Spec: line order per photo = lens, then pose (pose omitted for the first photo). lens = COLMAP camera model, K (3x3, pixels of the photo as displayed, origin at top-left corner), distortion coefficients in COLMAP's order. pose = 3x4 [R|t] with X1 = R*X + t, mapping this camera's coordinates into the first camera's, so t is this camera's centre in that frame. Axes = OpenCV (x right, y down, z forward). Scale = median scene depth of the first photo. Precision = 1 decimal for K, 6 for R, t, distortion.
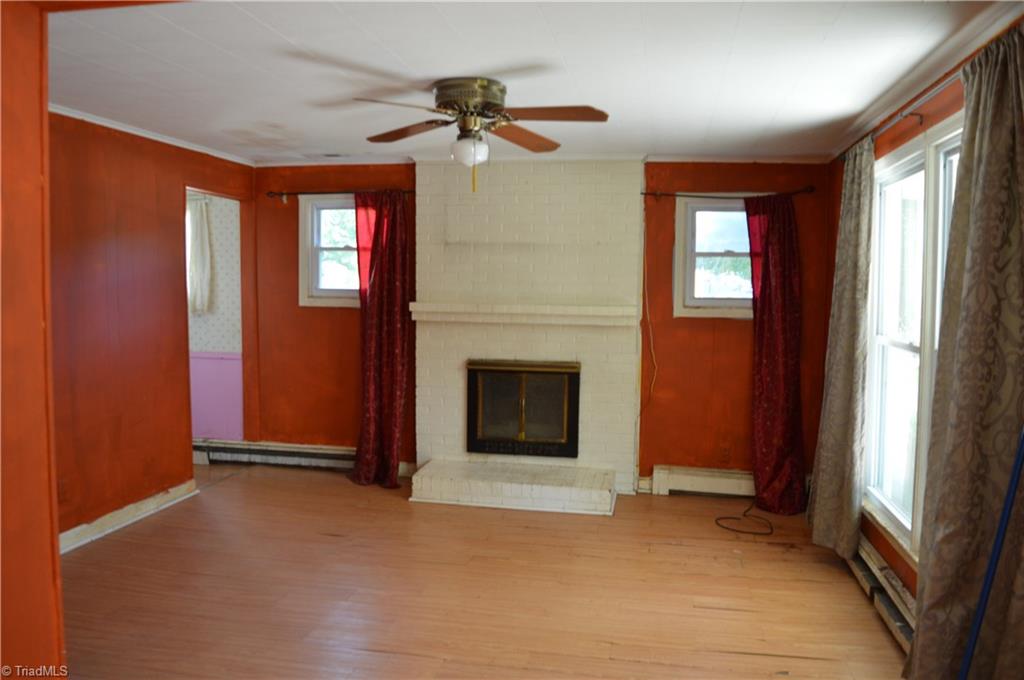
lens RADIAL K [[851.7, 0, 509.0], [0, 851.7, 339.7], [0, 0, 1]] dist [0.009801, 0.000339]
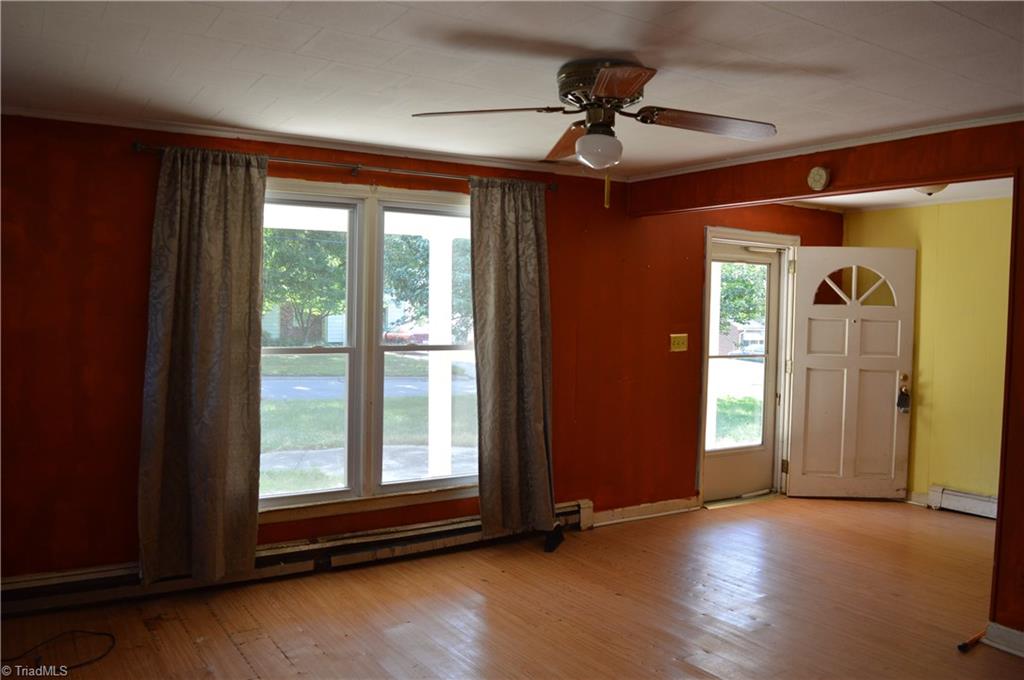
lens RADIAL K [[851.7, 0, 508.0], [0, 851.7, 338.3], [0, 0, 1]] dist [0.009801, 0.000339]
pose [[-0.690331, -0.053774, 0.721493, -0.493363], [0.020484, 0.995382, 0.093787, -0.097356], [-0.723204, 0.079523, -0.686041, 1.352172]]
